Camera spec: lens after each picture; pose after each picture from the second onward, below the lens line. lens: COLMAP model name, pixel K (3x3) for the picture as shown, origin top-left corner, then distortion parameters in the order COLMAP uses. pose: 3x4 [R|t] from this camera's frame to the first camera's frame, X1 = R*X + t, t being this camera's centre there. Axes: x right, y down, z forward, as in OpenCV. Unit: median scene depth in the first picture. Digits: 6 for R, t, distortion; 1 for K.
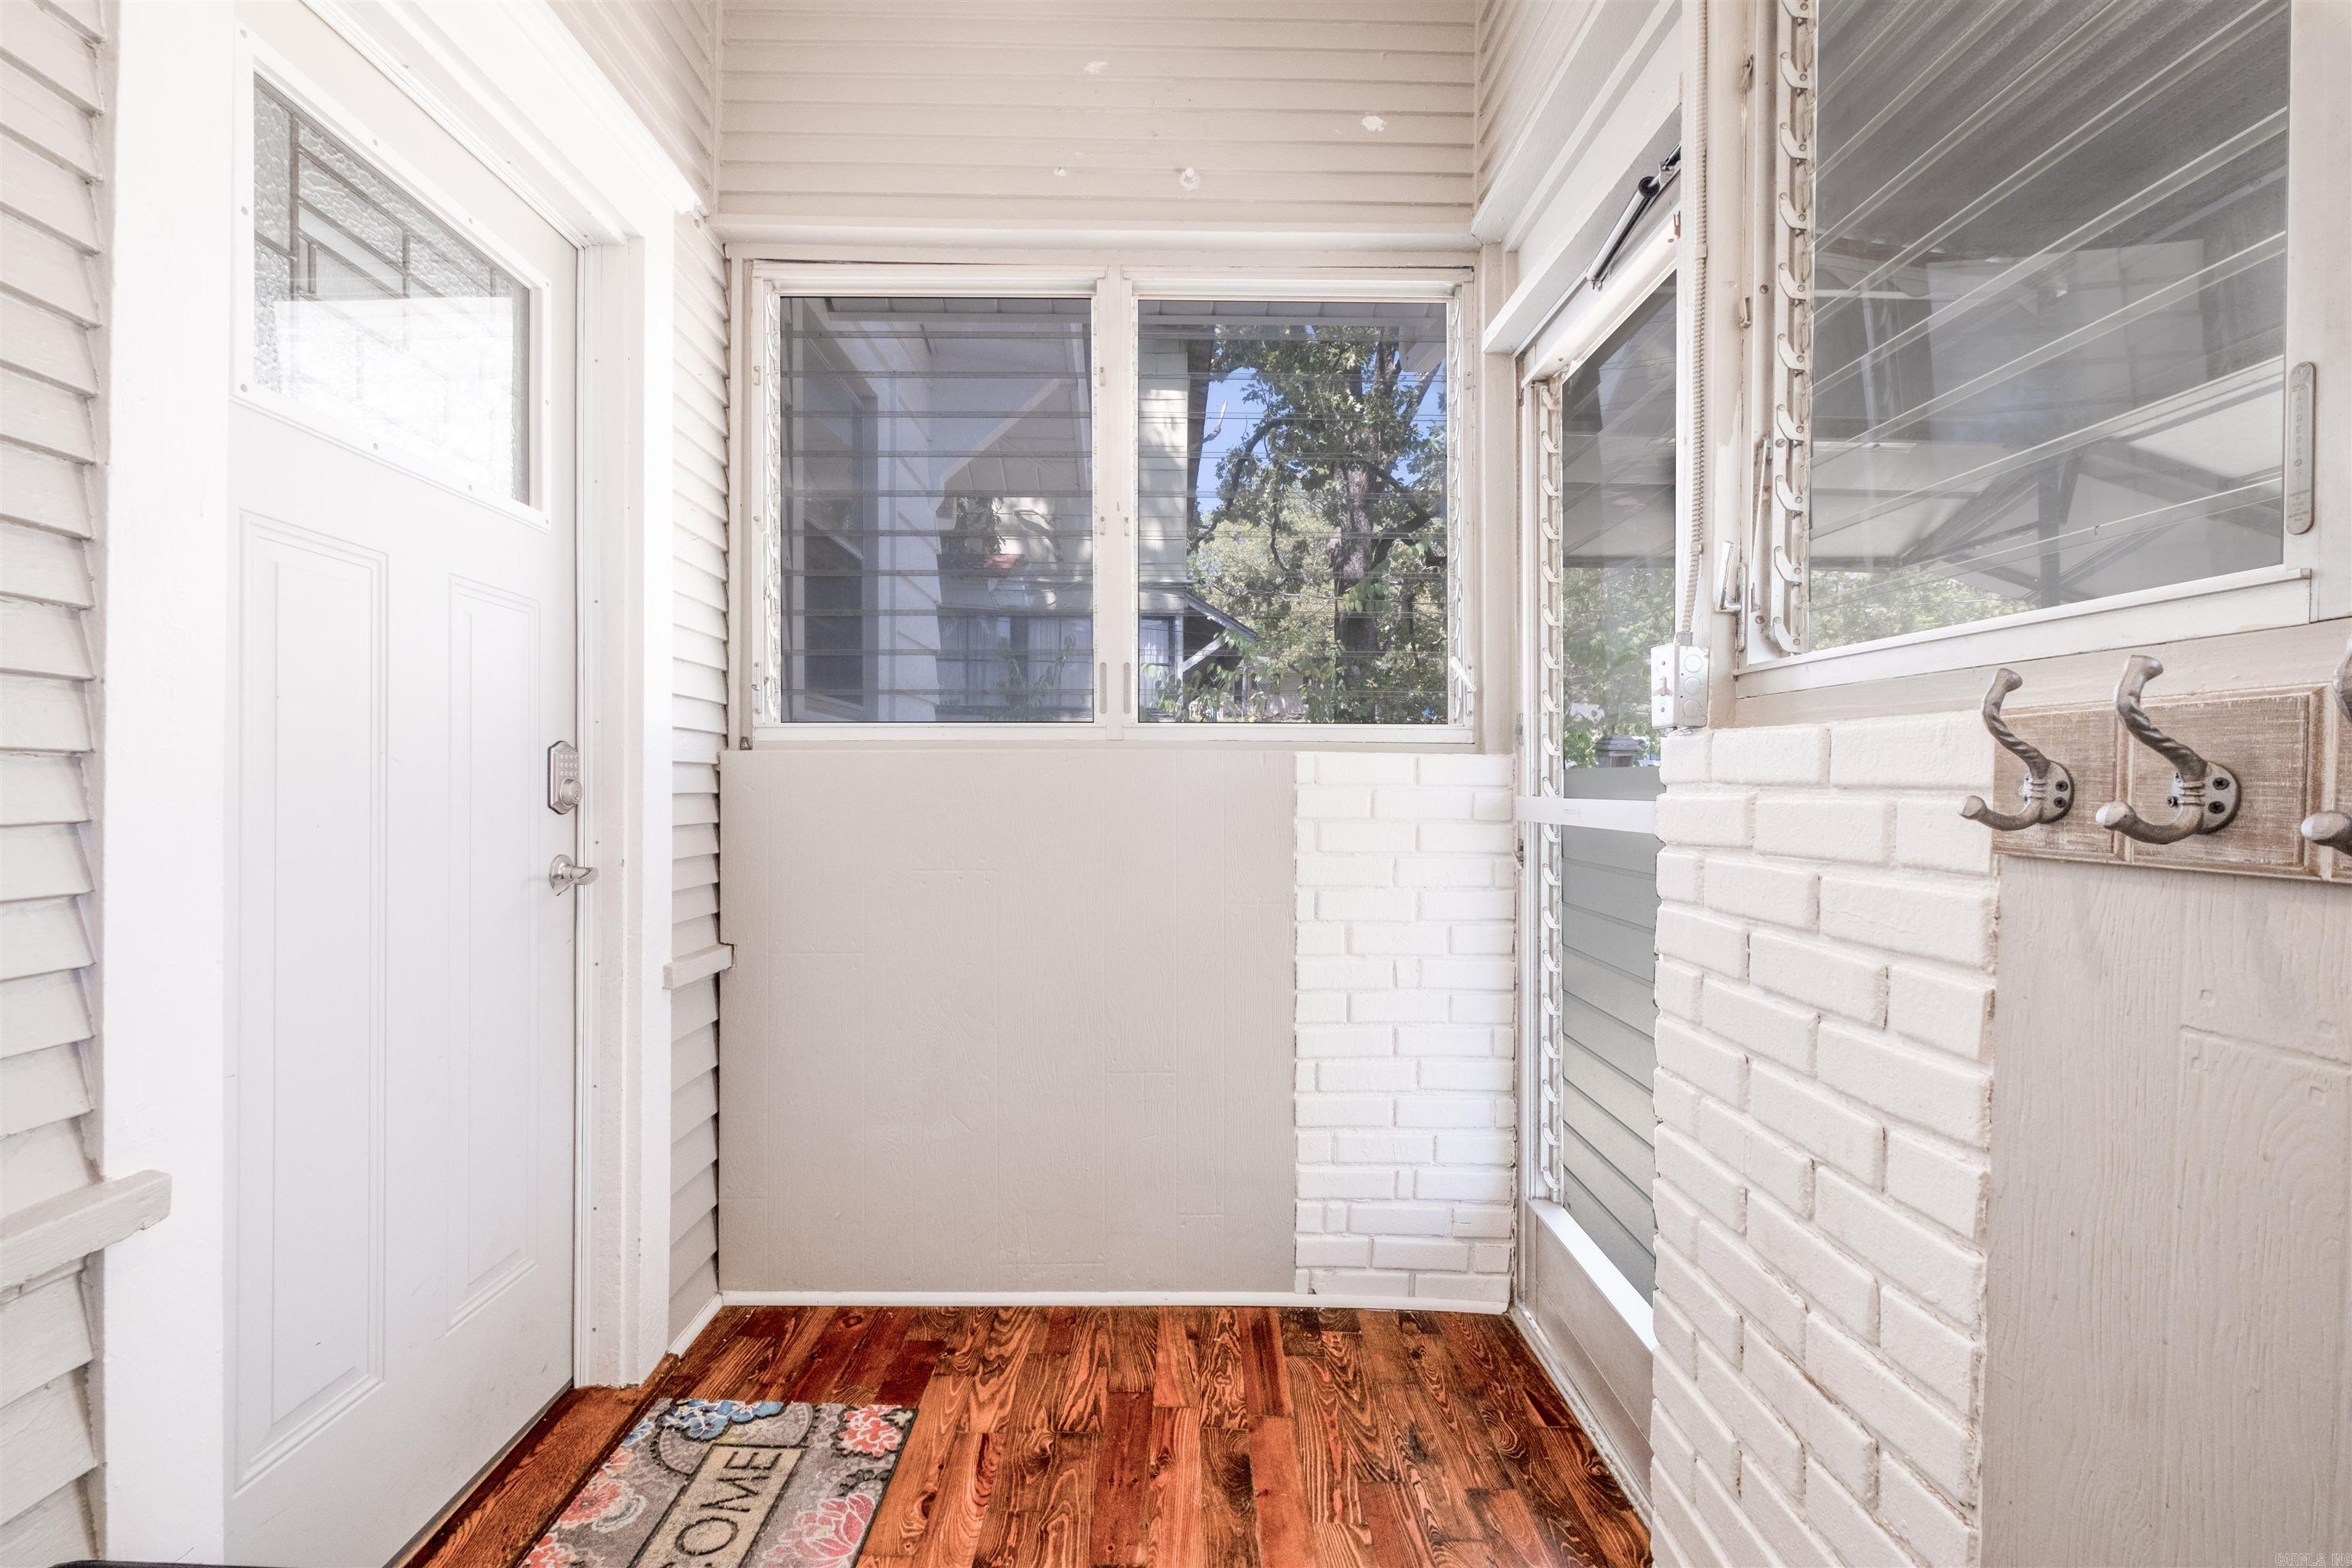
lens RADIAL K [[1037.6, 0, 1170.8], [0, 1037.6, 780.2], [0, 0, 1]] dist [-0.003670, -0.000809]
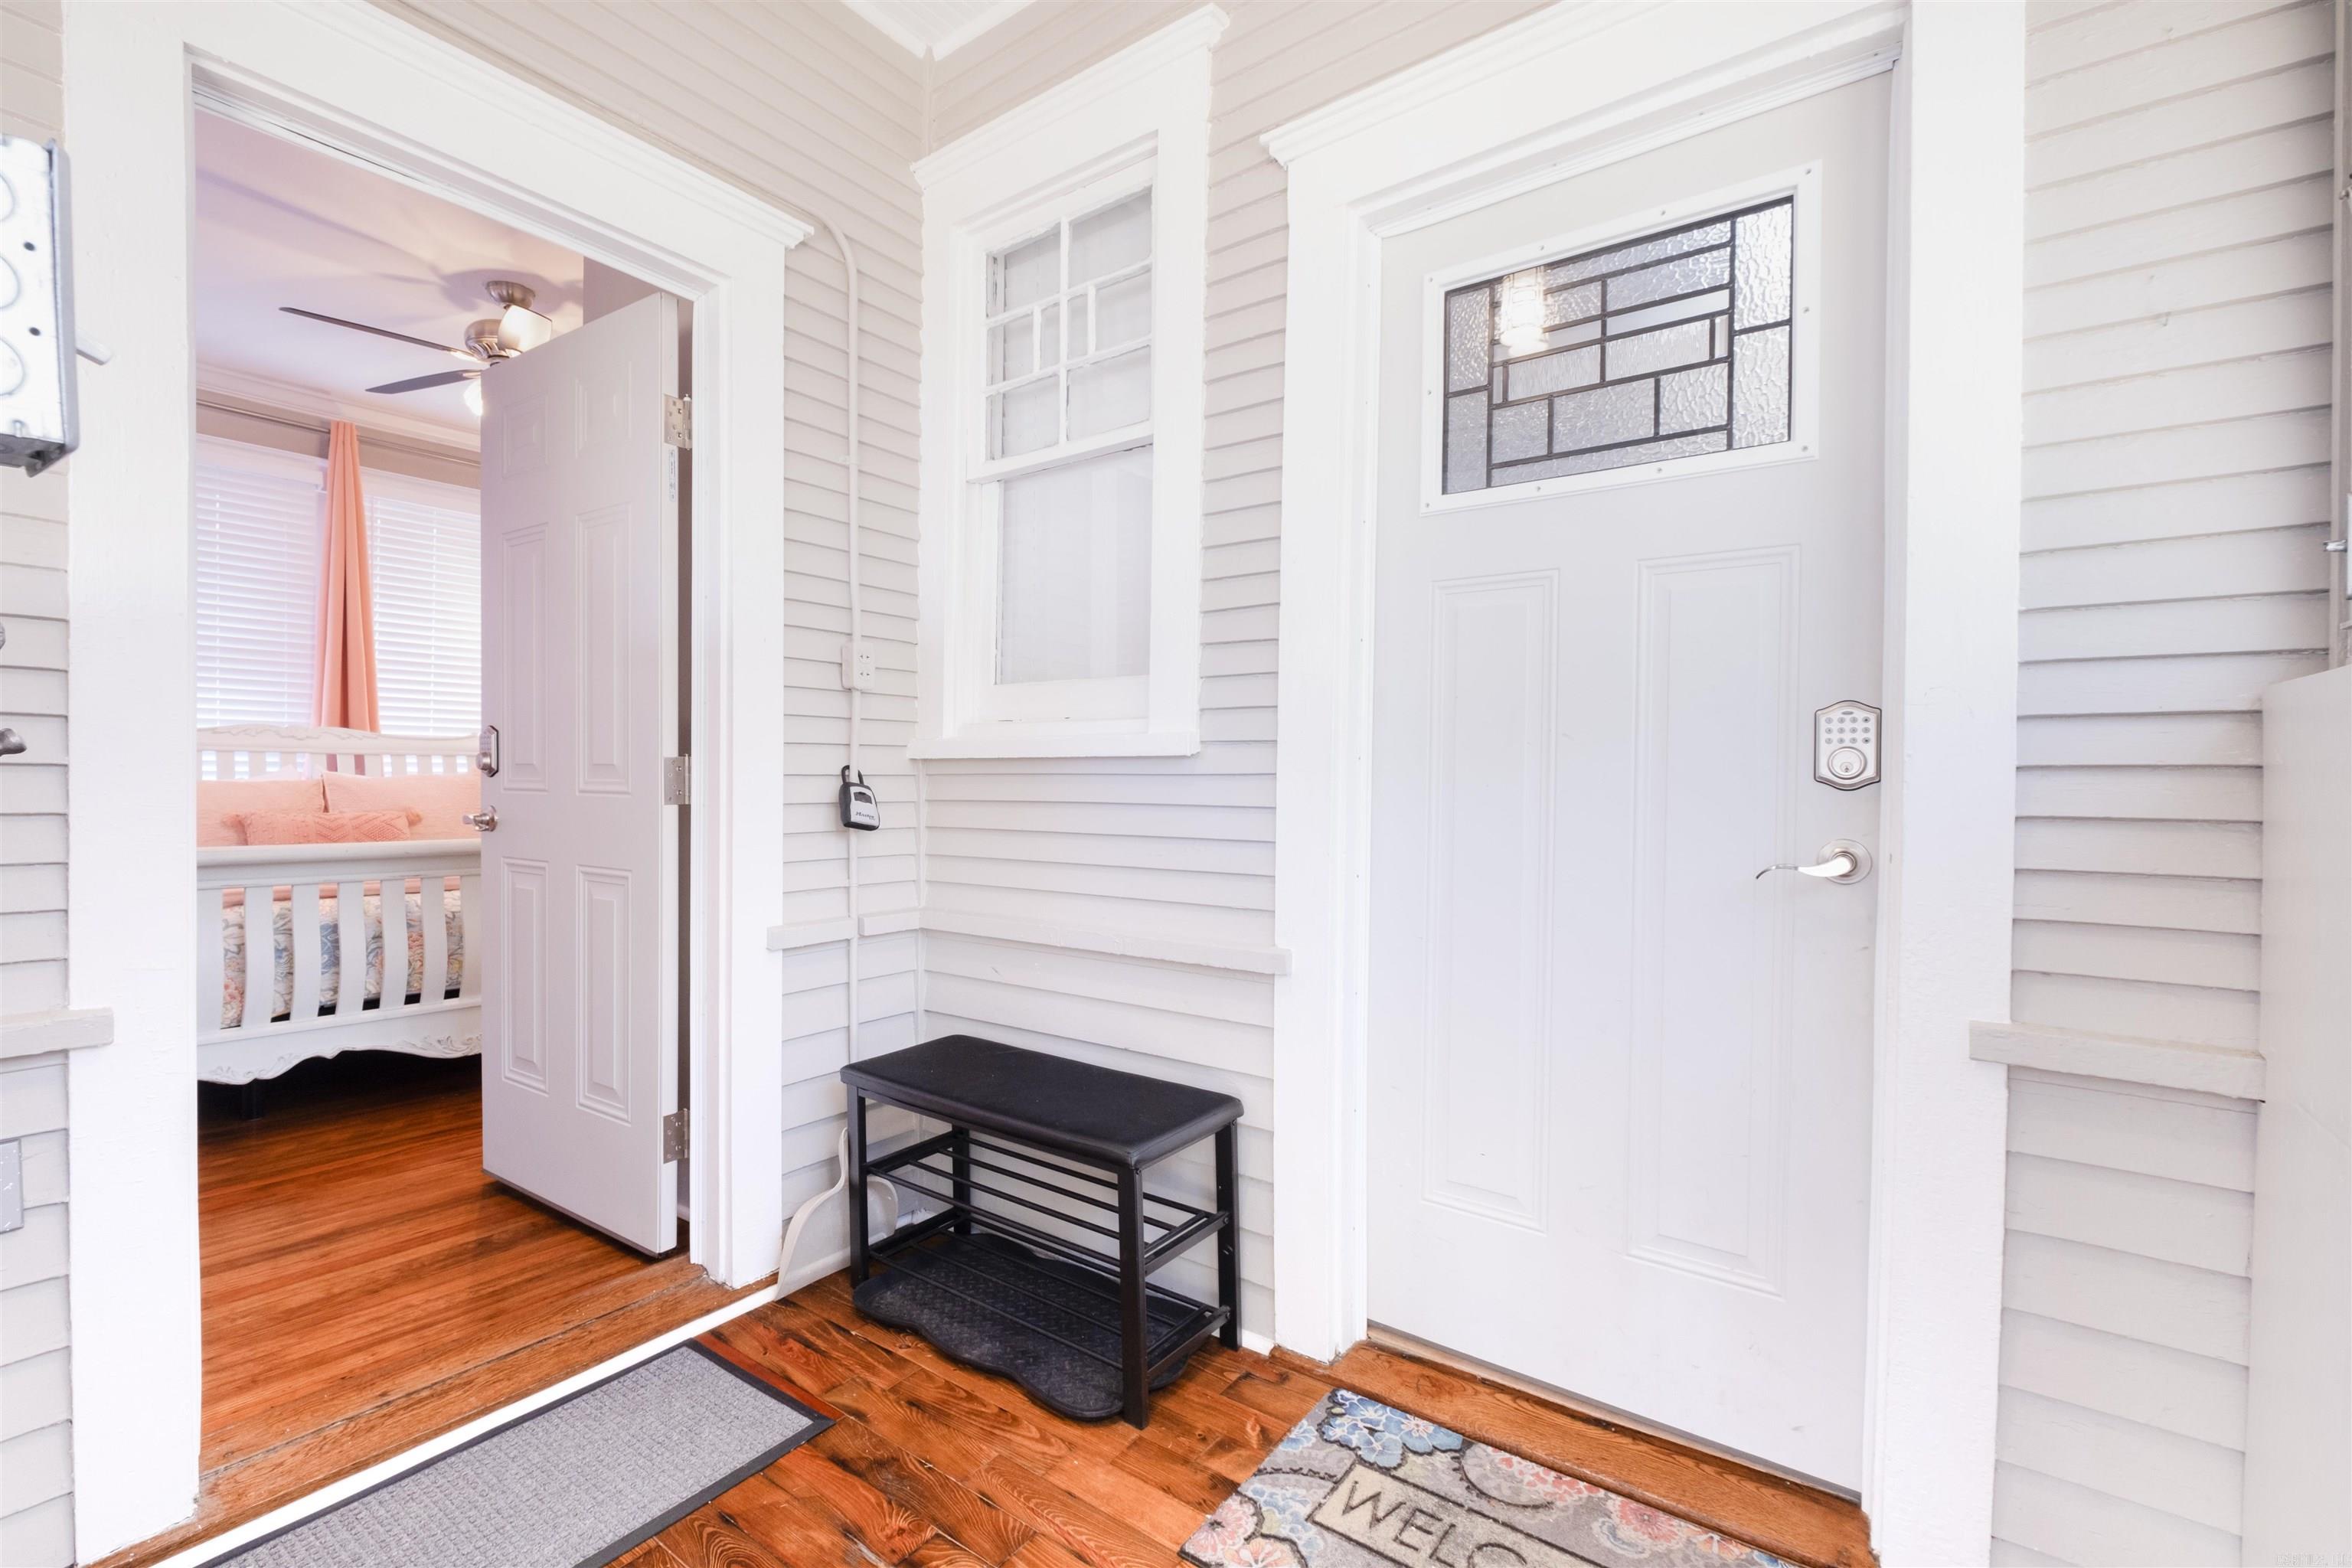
lens RADIAL K [[1037.6, 0, 1172.7], [0, 1037.6, 782.7], [0, 0, 1]] dist [-0.003670, -0.000809]
pose [[-0.604694, -0.002534, -0.796454, 0.428770], [-0.017177, 0.999804, 0.009861, 0.031201], [0.796273, 0.019643, -0.604619, 1.176778]]
